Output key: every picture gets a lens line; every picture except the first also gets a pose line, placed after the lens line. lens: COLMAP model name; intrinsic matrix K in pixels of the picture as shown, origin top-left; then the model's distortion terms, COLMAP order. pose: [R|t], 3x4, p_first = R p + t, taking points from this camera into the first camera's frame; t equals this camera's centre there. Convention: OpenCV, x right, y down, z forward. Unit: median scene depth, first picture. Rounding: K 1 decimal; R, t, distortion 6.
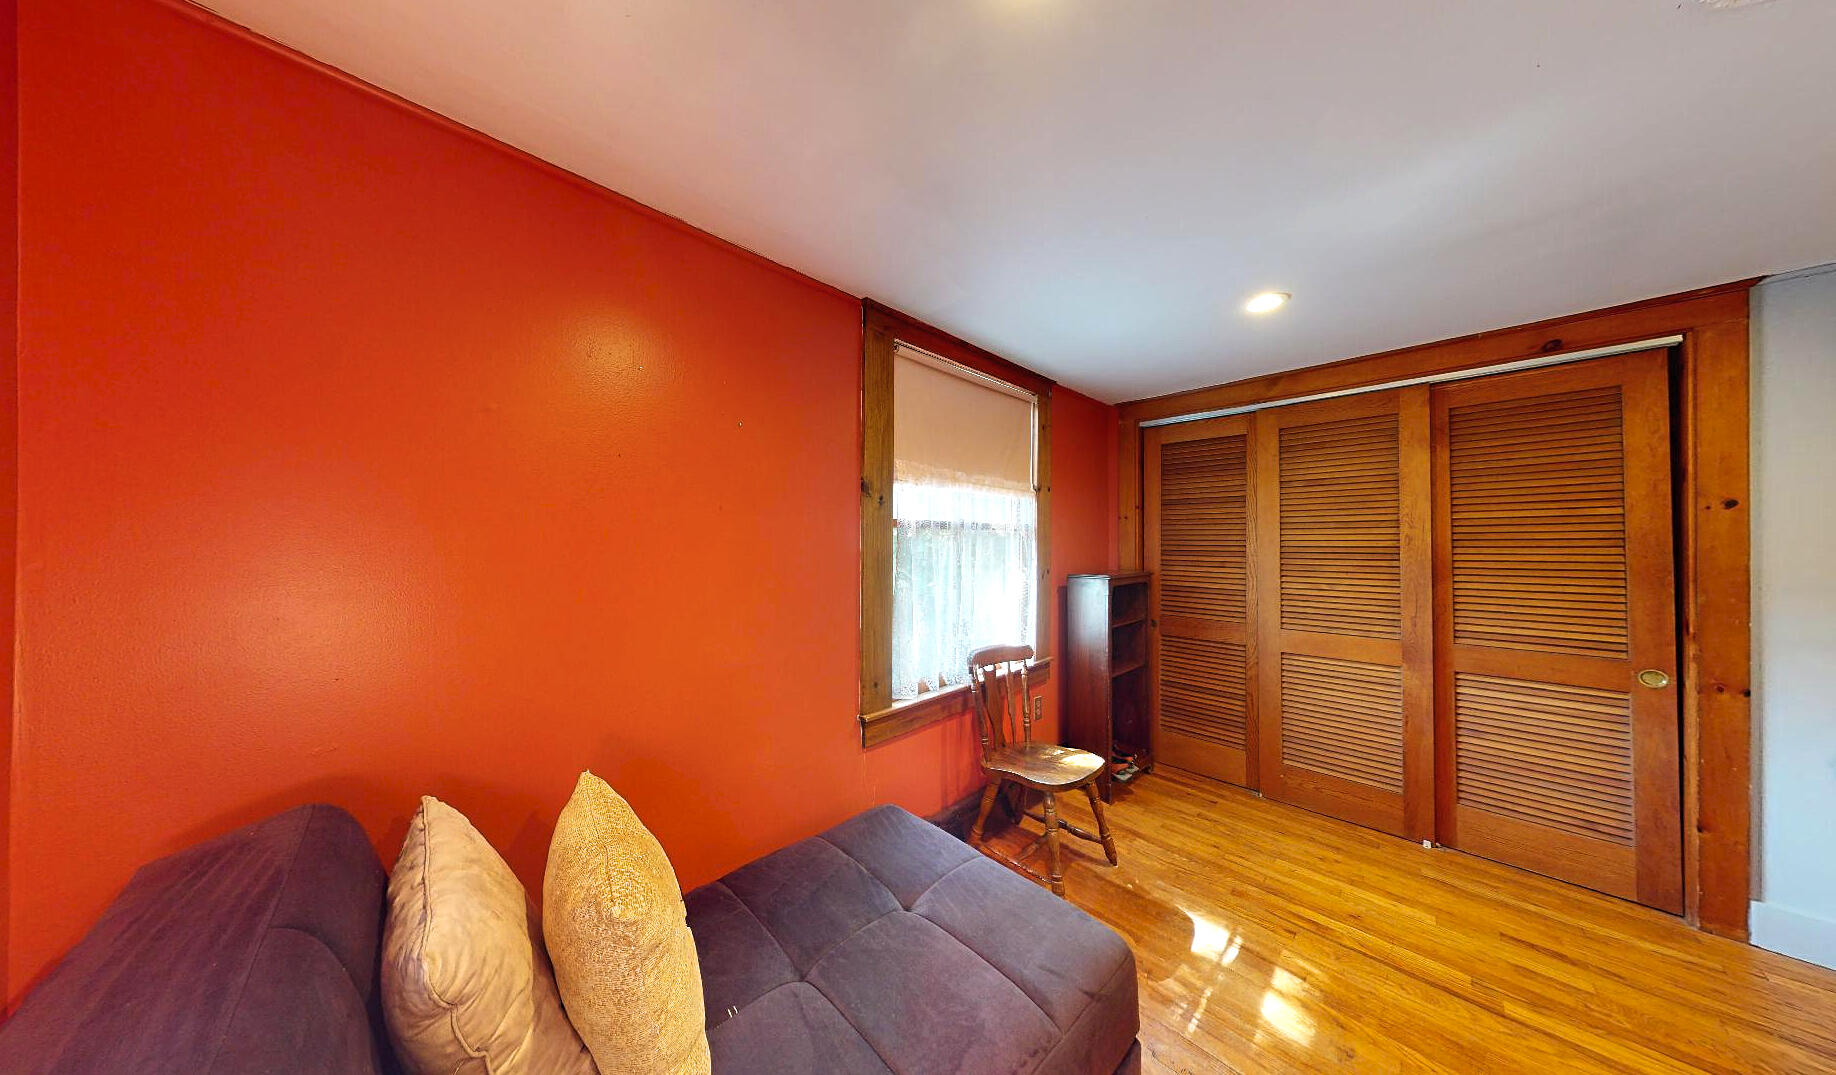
lens RADIAL K [[497.4, 0, 918.0], [0, 497.4, 537.5], [0, 0, 1]] dist [0.000189, 0.000002]
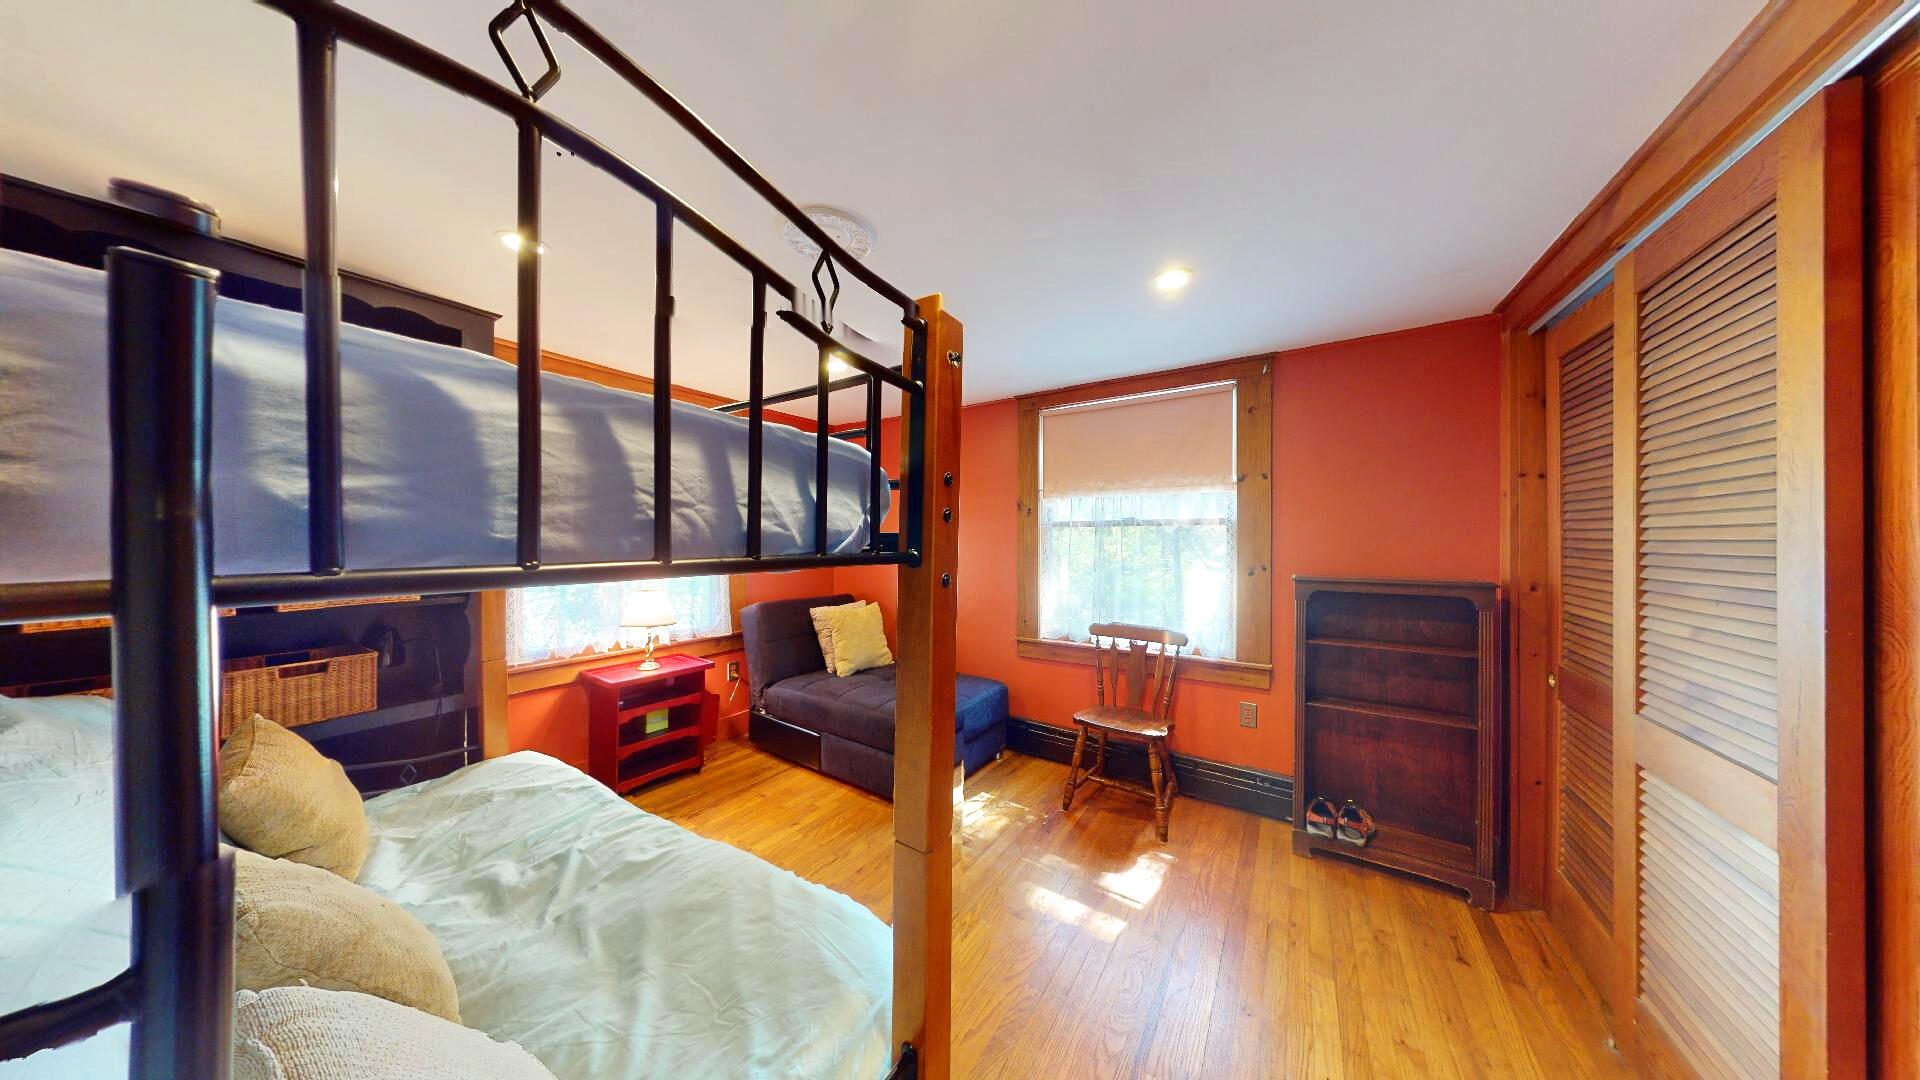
lens RADIAL K [[608.4, 0, 960.0], [0, 608.4, 540.0], [0, 0, 1]] dist [-0.000038, -0.000017]
pose [[0.175488, -0.002533, -0.984478, 1.430164], [0.016622, 0.999862, 0.000390, 0.009442], [0.984341, -0.016432, 0.175506, 0.320748]]
